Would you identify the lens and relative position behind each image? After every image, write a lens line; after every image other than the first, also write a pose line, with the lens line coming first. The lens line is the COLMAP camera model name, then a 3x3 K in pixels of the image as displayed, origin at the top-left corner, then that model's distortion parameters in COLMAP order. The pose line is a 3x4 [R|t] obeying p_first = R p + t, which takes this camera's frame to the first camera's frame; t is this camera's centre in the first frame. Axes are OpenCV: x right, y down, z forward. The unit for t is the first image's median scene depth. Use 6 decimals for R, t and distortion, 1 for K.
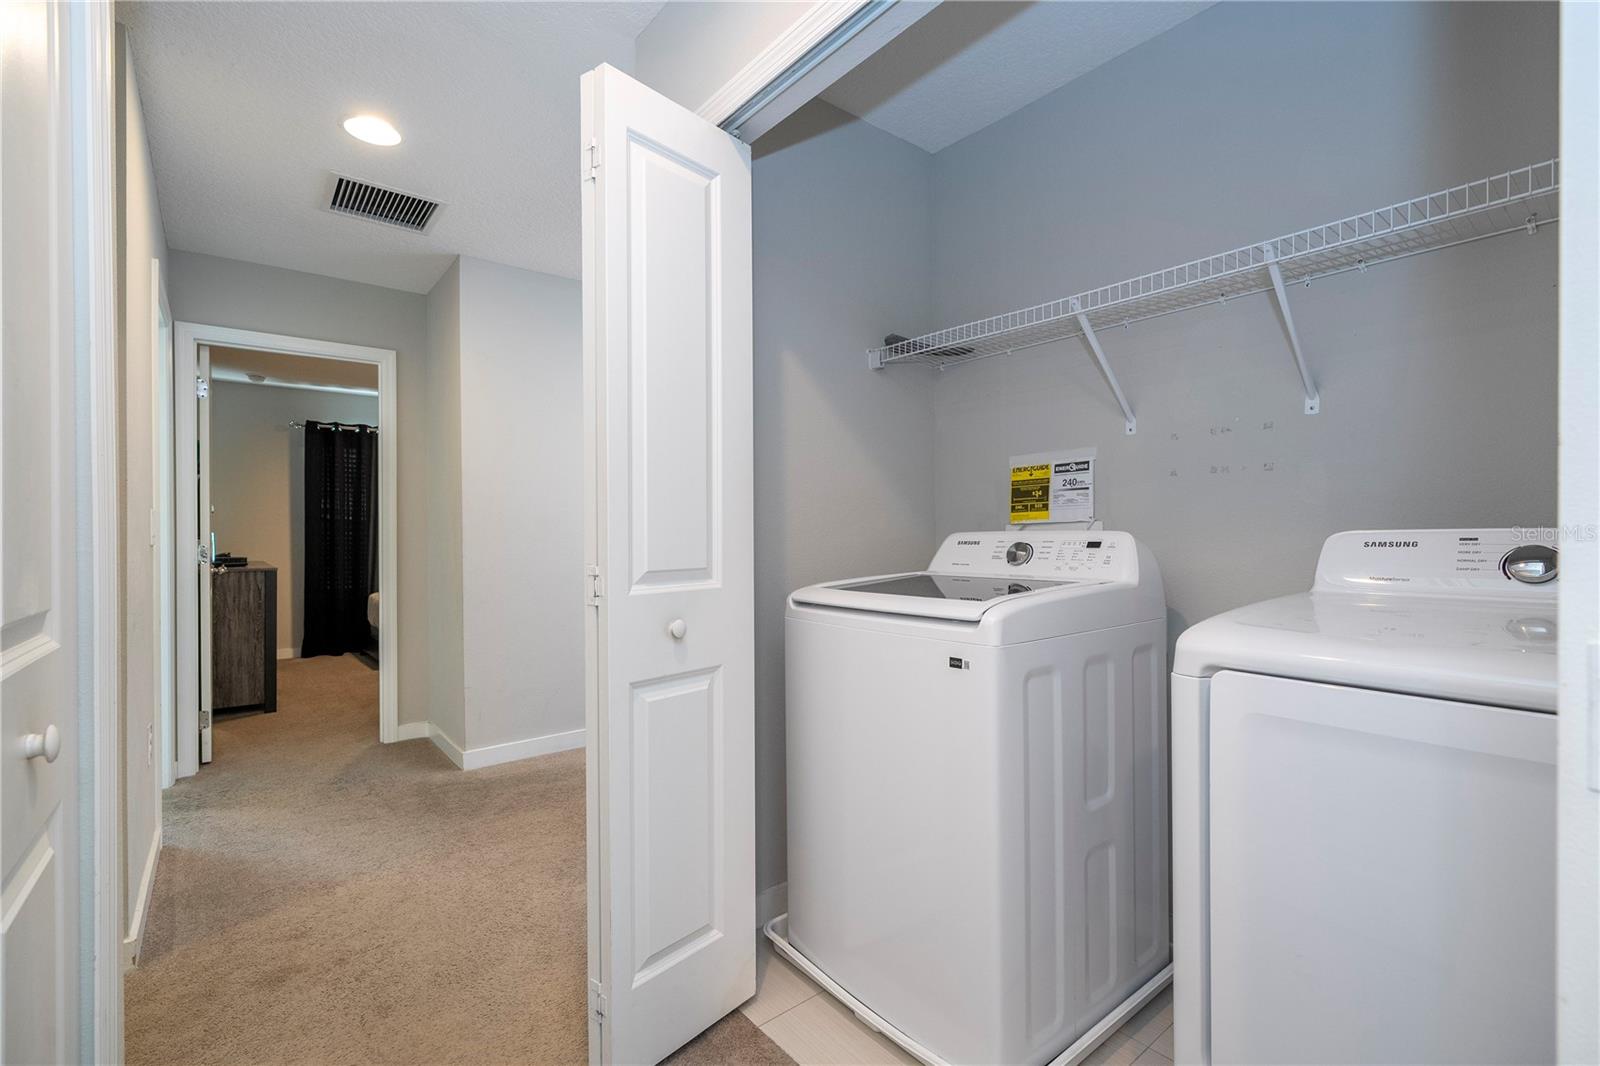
lens RADIAL K [[726.0, 0, 800.0], [0, 726.0, 533.0], [0, 0, 1]] dist [-0.009698, -0.000241]
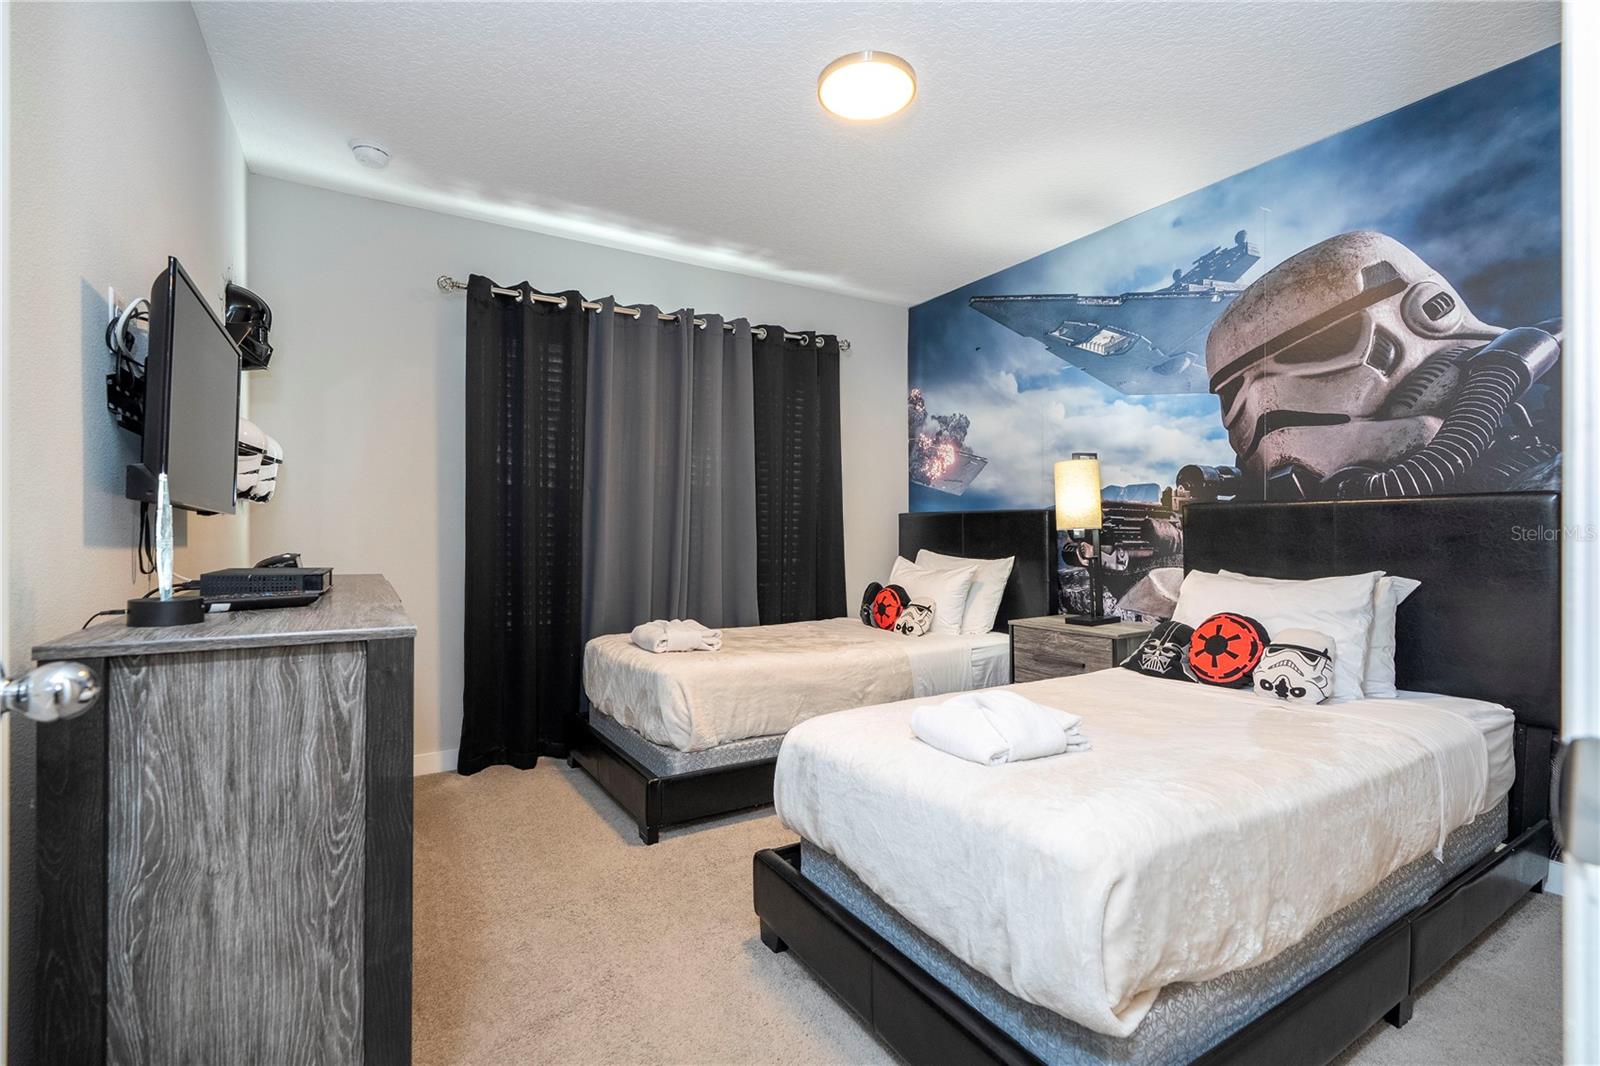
lens RADIAL K [[707.3, 0, 800.0], [0, 707.3, 533.0], [0, 0, 1]] dist [0.001691, 0.000096]
pose [[0.992585, -0.003304, -0.121509, -0.406121], [0.002877, 0.999989, -0.003685, 0.013942], [0.121520, 0.003308, 0.992583, 0.558538]]
